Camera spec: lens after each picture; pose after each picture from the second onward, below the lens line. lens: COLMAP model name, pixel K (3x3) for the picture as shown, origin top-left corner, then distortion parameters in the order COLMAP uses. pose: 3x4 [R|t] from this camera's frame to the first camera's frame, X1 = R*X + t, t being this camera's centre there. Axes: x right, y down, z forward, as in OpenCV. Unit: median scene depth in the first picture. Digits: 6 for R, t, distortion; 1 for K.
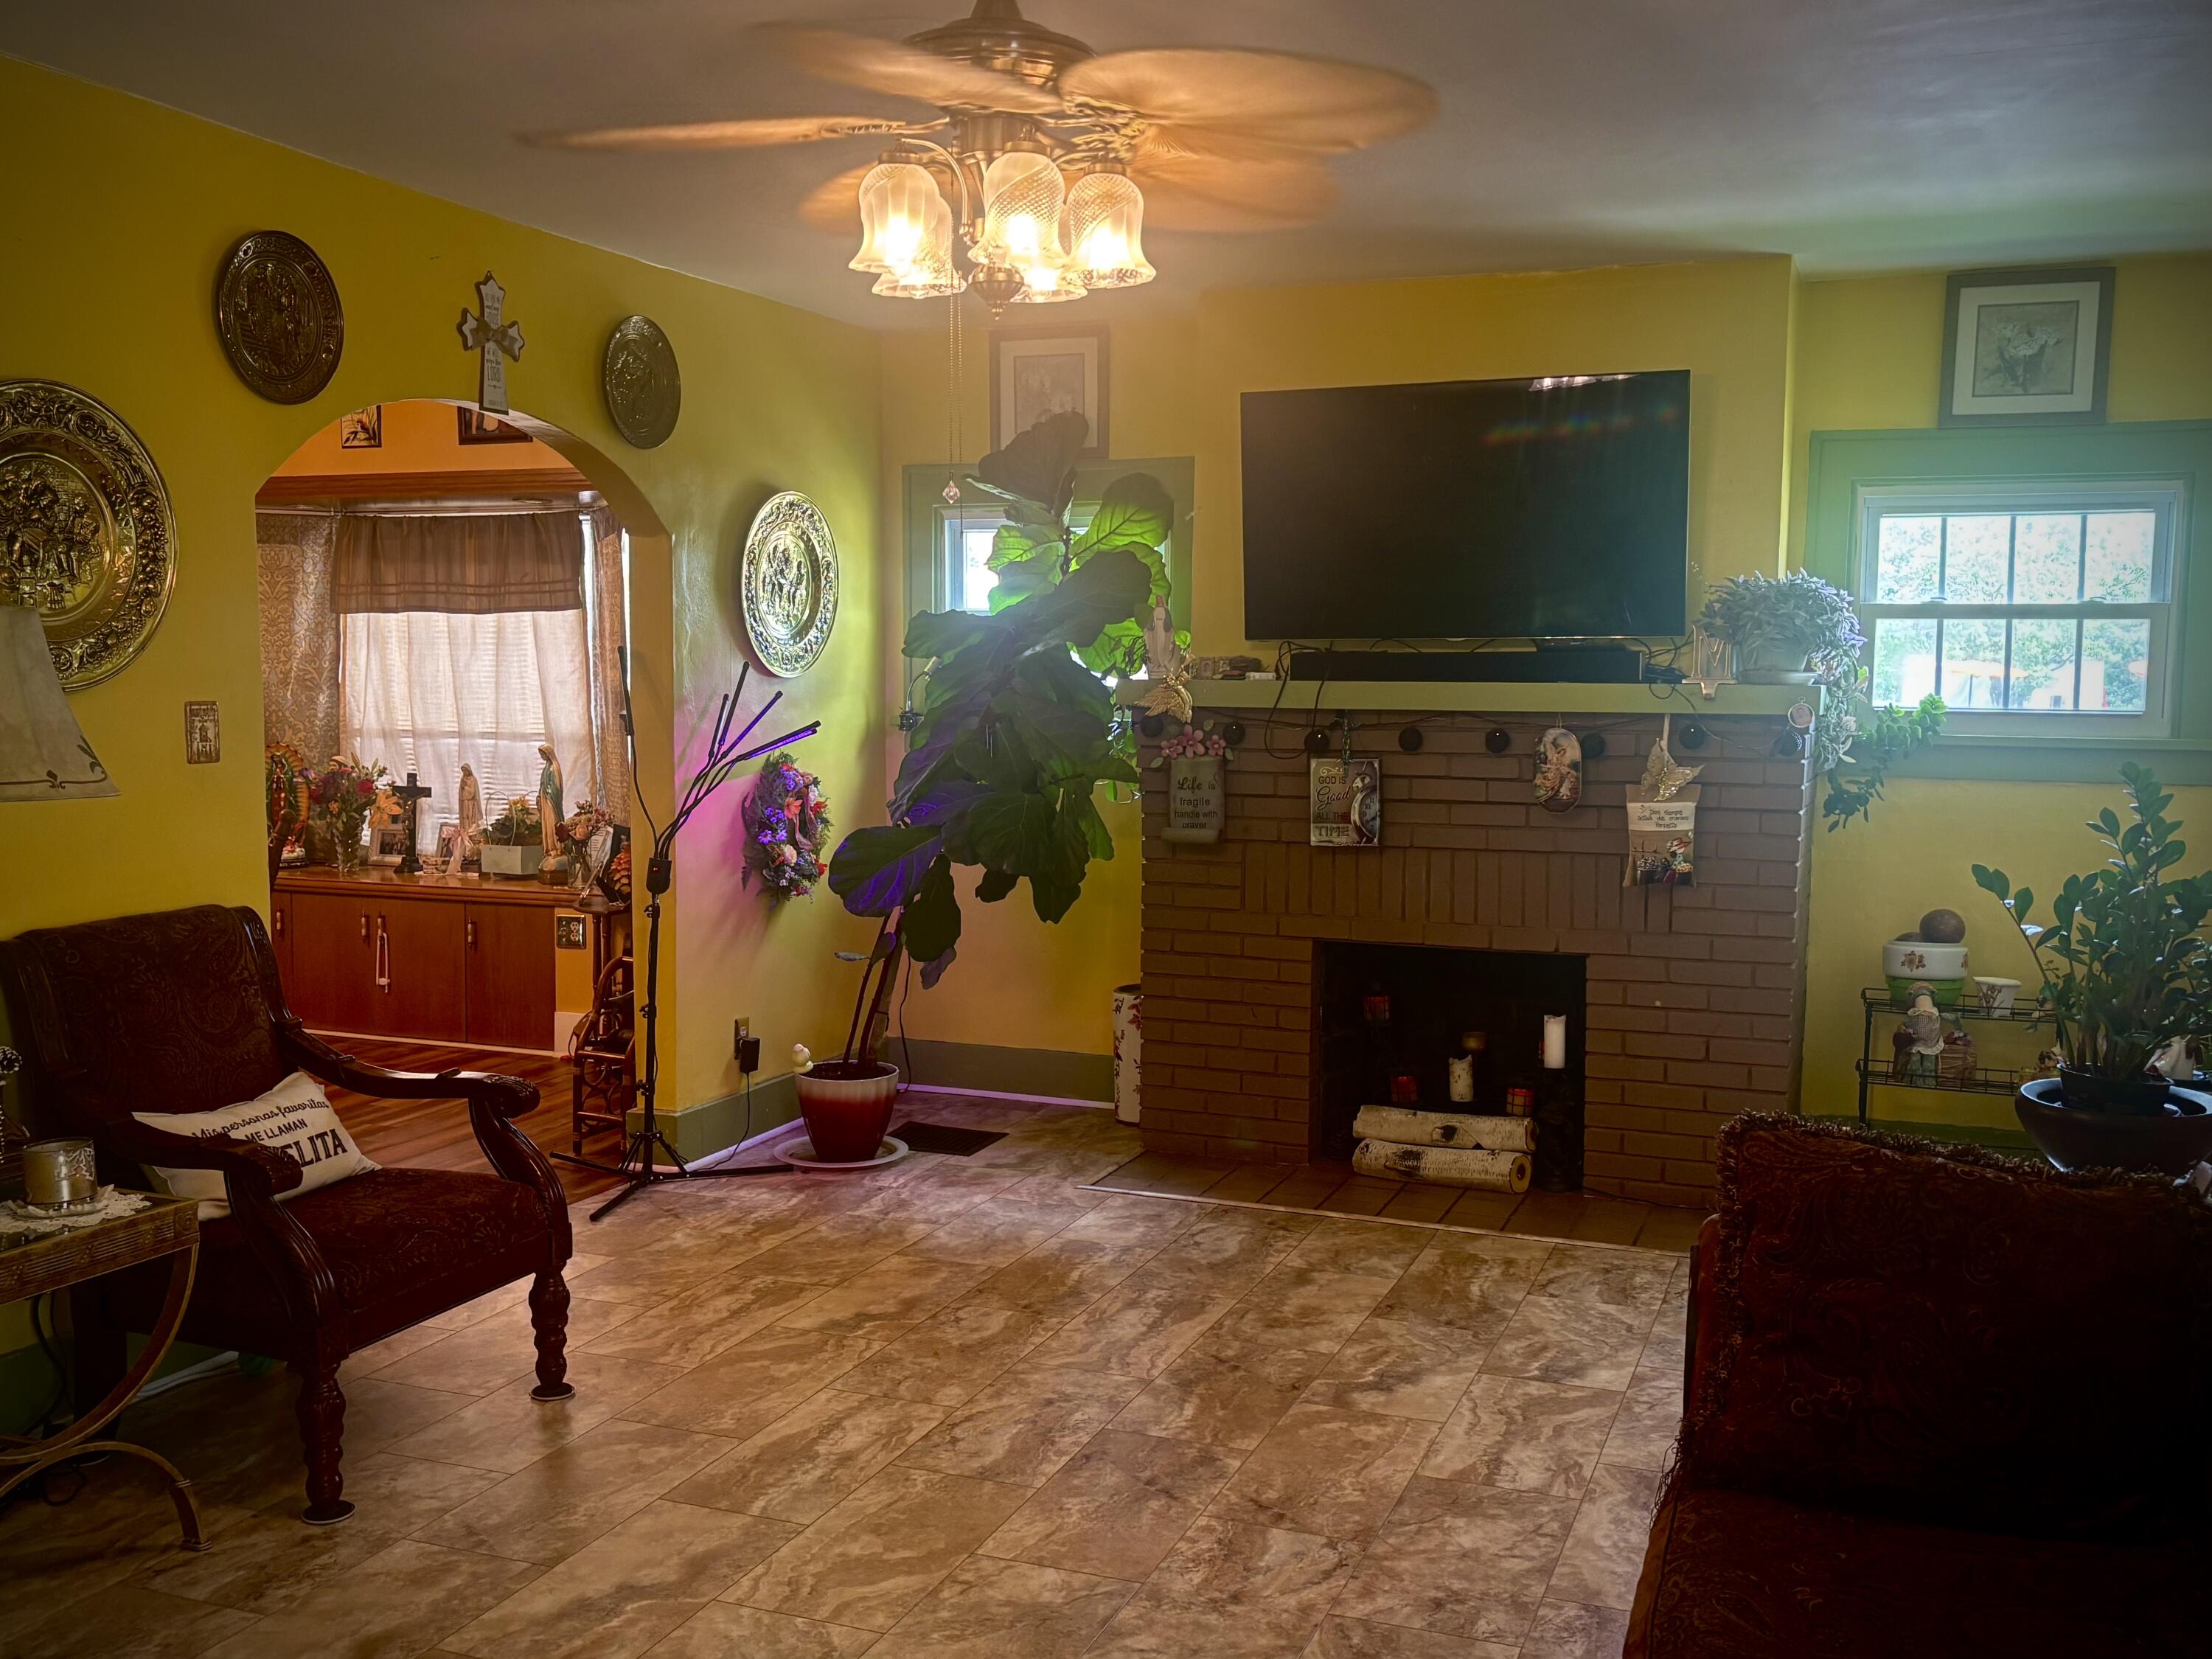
lens RADIAL K [[2065.1, 0, 1119.4], [0, 2065.1, 862.2], [0, 0, 1]] dist [0.034366, 0.000000]
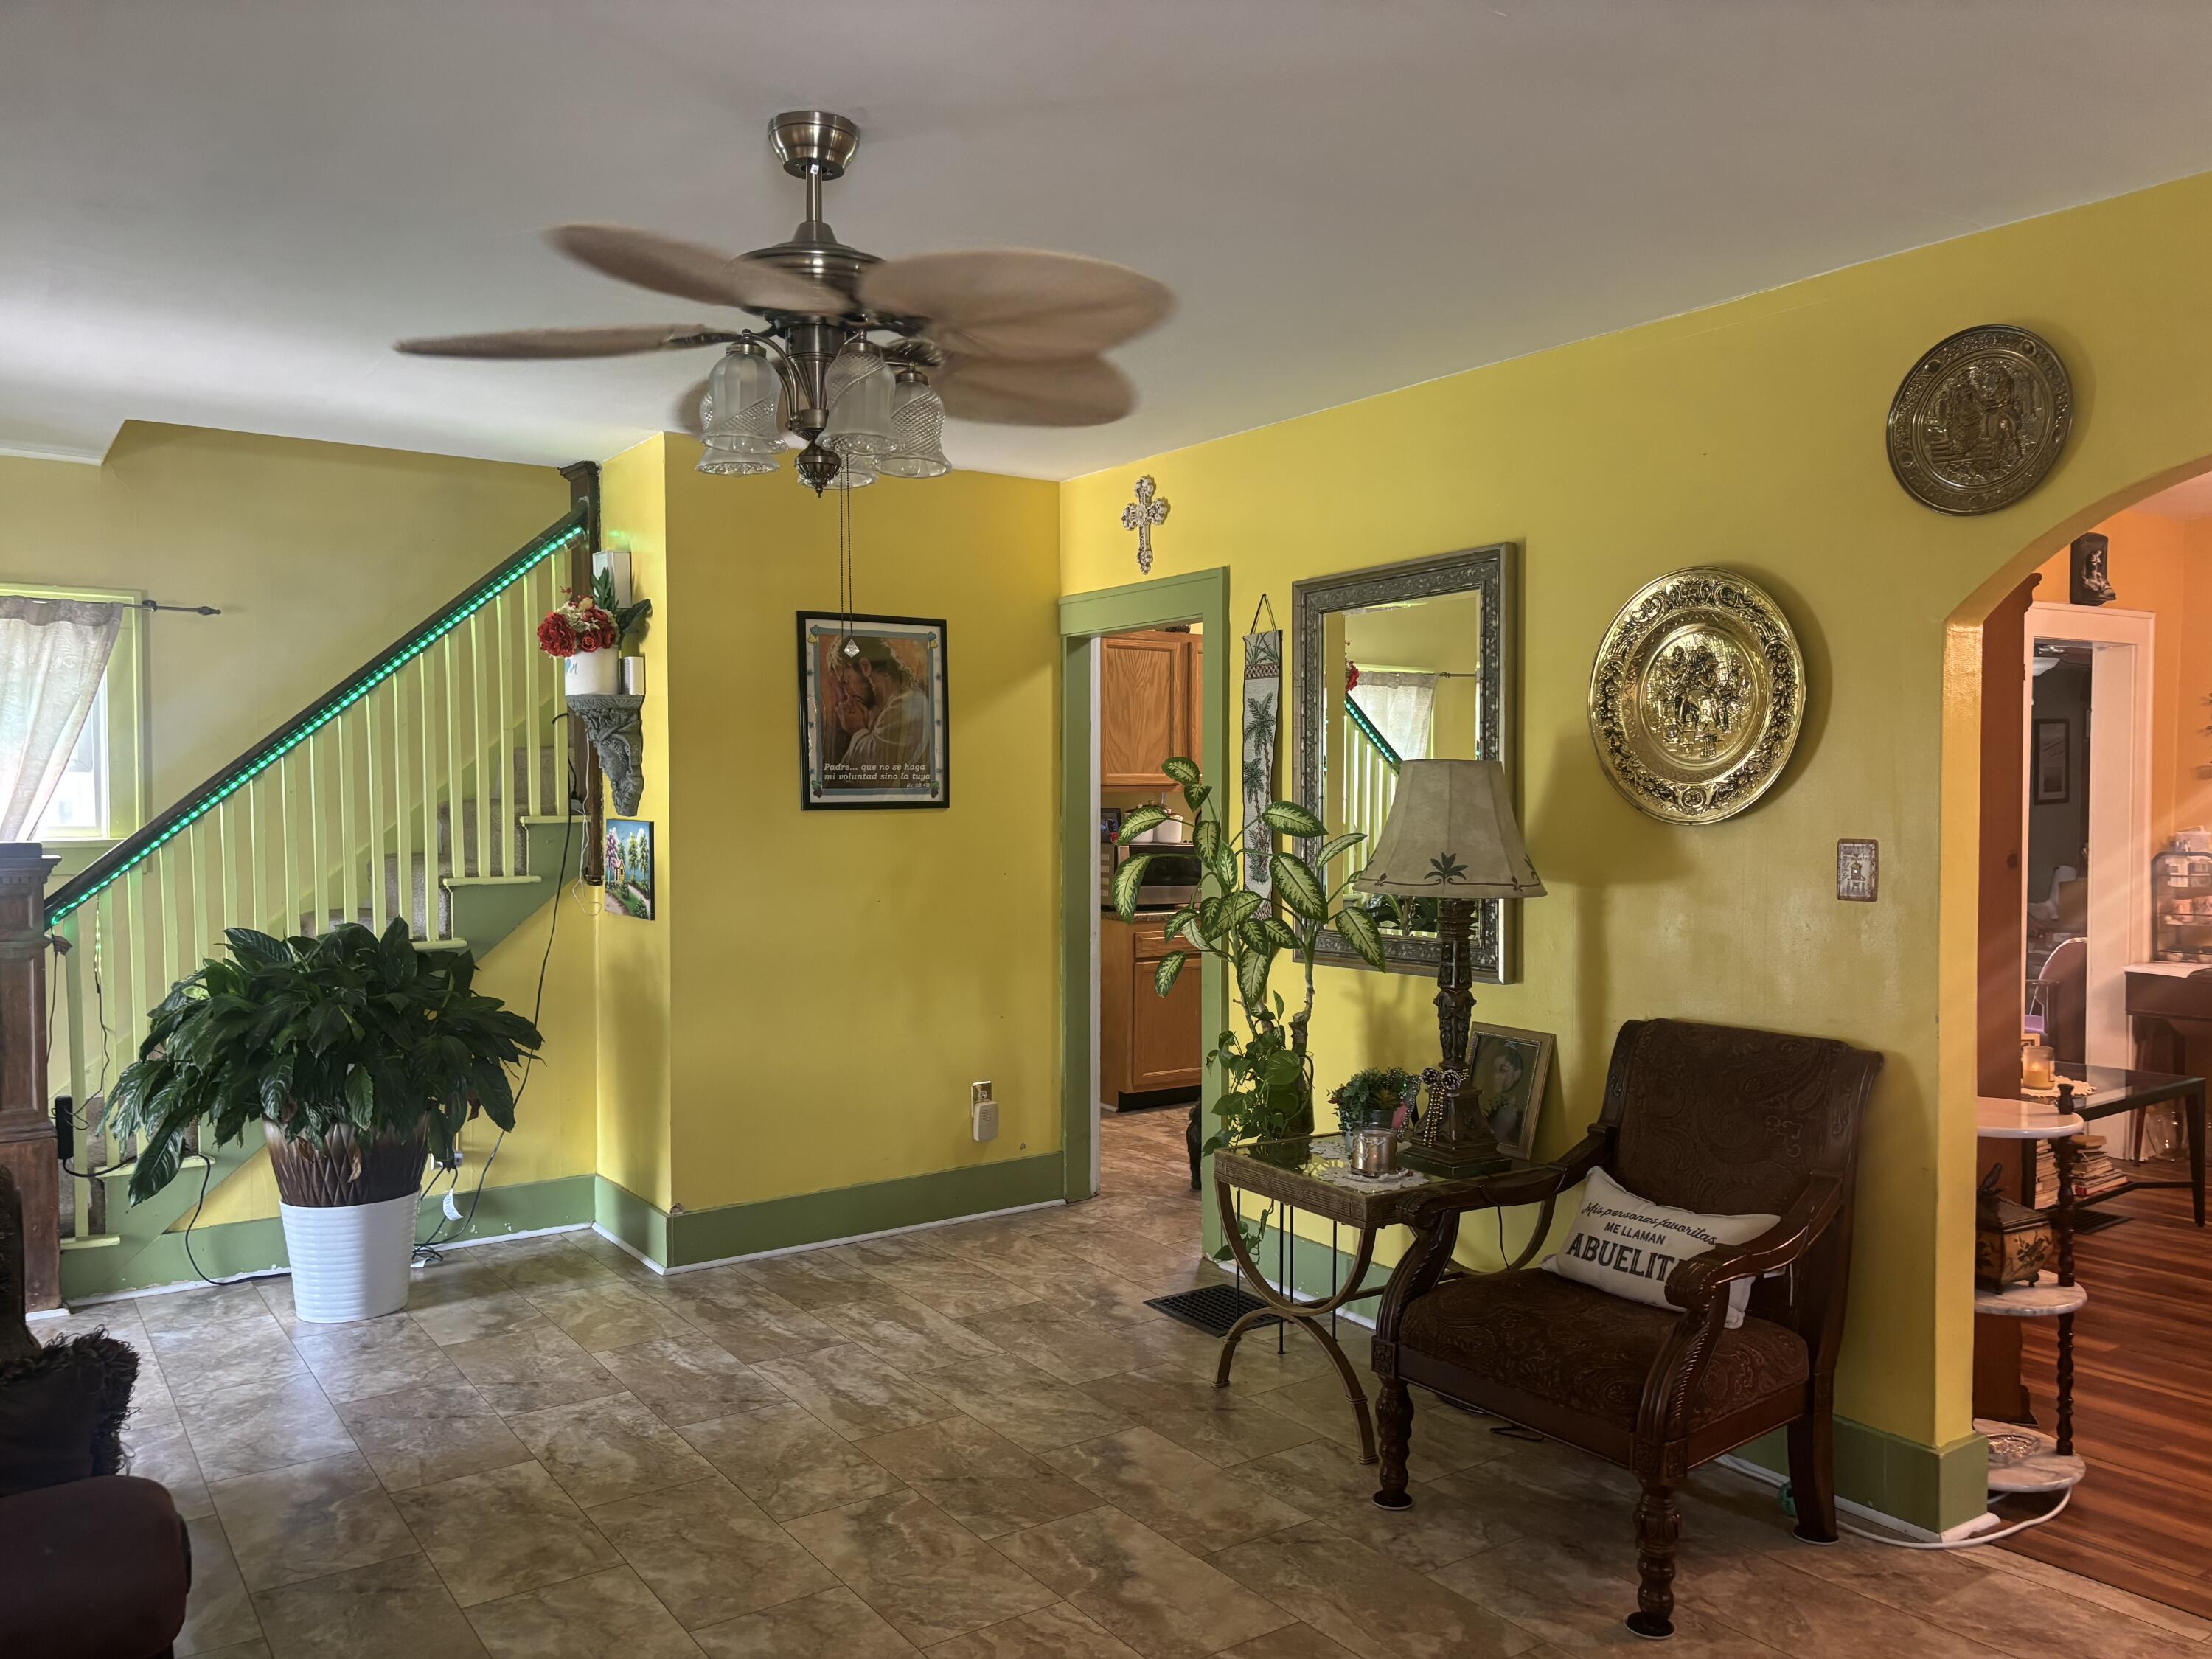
lens RADIAL K [[1668.2, 0, 1115.0], [0, 1668.2, 850.7], [0, 0, 1]] dist [0.052426, -0.039893]
pose [[-0.559429, 0.019145, -0.828657, 0.399655], [-0.086655, 0.992904, 0.081440, -0.099263], [0.824336, 0.117367, -0.553801, 1.064034]]
